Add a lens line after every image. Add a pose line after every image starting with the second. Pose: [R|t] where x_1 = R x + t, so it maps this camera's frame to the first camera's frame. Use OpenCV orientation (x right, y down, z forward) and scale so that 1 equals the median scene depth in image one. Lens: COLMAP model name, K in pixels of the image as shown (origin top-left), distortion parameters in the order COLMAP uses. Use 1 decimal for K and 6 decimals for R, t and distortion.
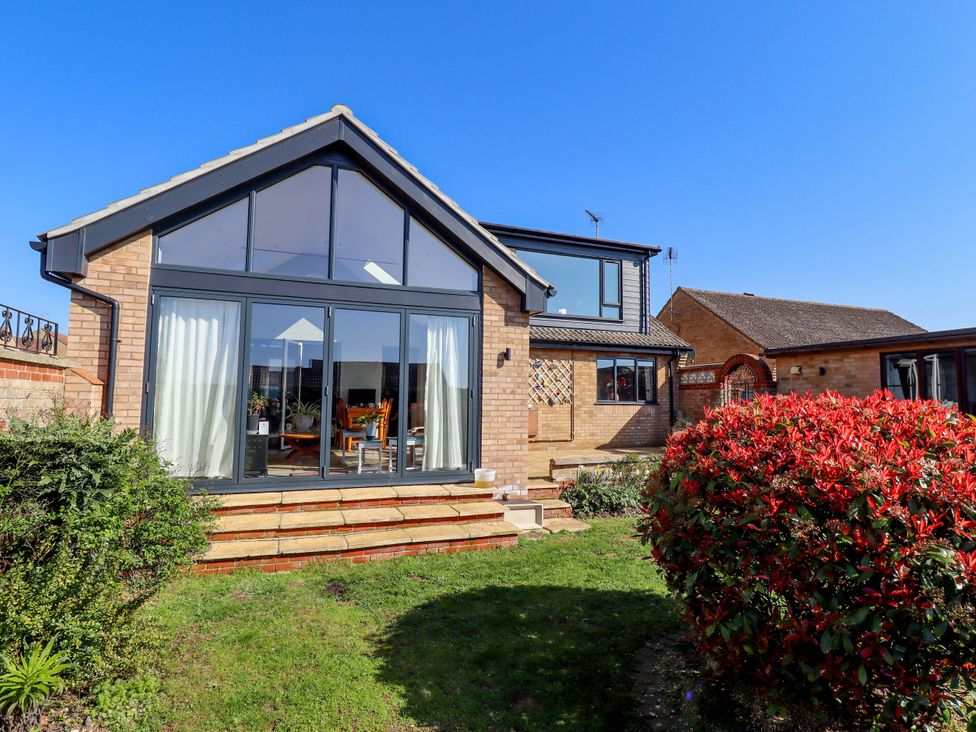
lens RADIAL K [[498.5, 0, 505.6], [0, 498.5, 361.7], [0, 0, 1]] dist [-0.012871, -0.003036]
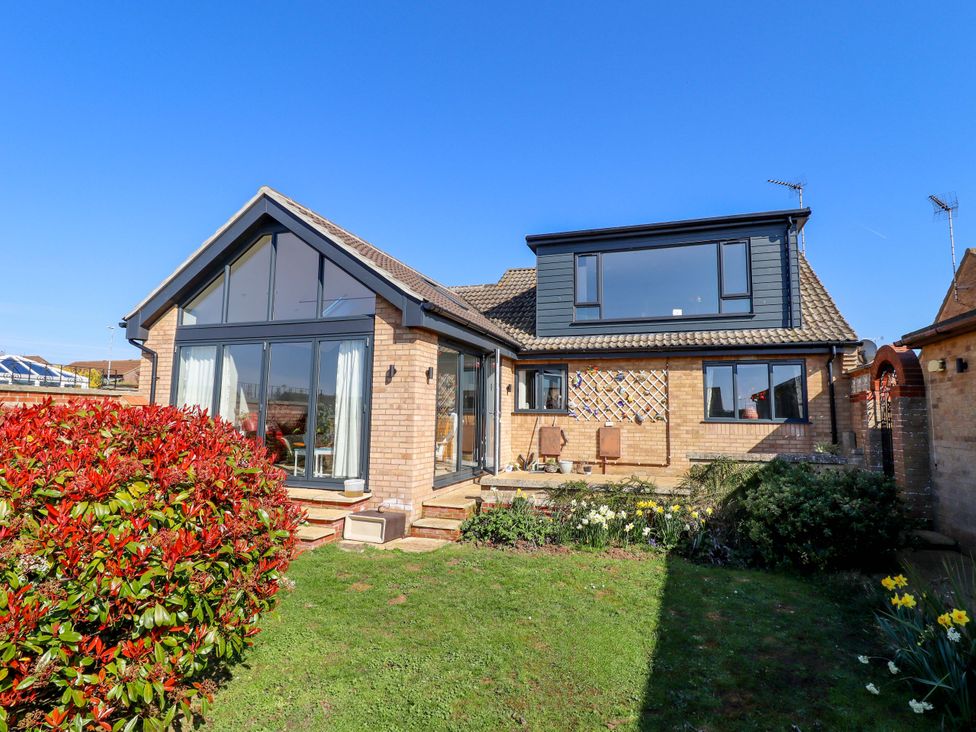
lens RADIAL K [[498.5, 0, 511.4], [0, 498.5, 364.8], [0, 0, 1]] dist [-0.012871, -0.003036]
pose [[0.791486, -0.065126, -0.607708, 0.705993], [0.044690, 0.997812, -0.048726, 0.029182], [0.609551, 0.011407, 0.792665, 0.281626]]
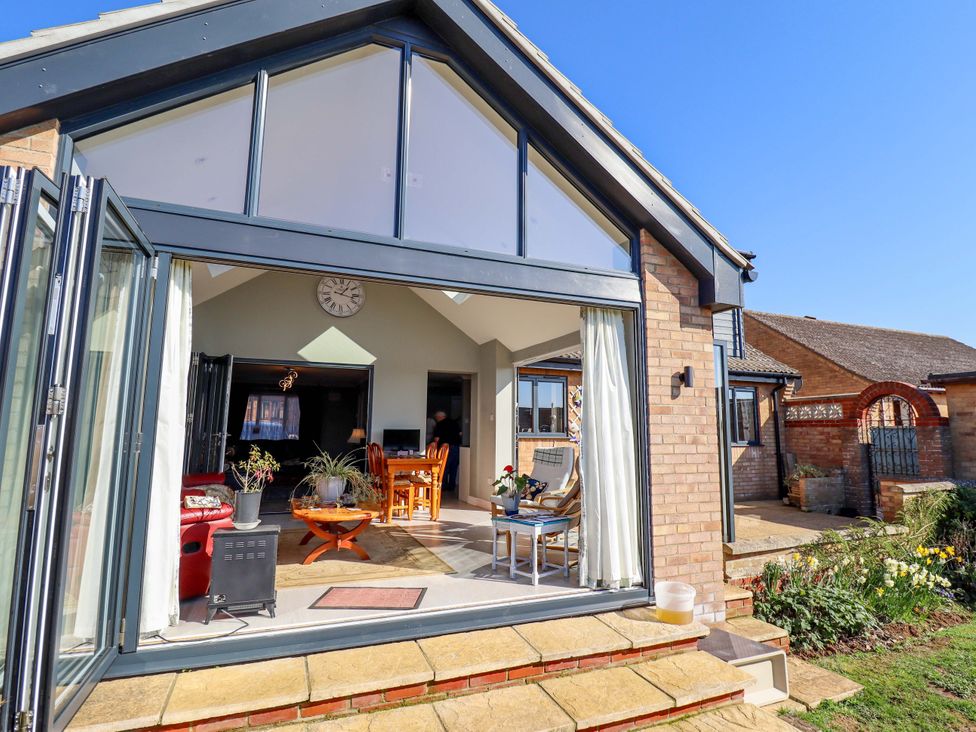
lens RADIAL K [[498.5, 0, 509.0], [0, 498.5, 365.7], [0, 0, 1]] dist [-0.012871, -0.003036]
pose [[0.999978, -0.000264, 0.006675, -0.179492], [0.000644, 0.998378, -0.056930, 0.004882], [-0.006649, 0.056933, 0.998356, 0.351270]]
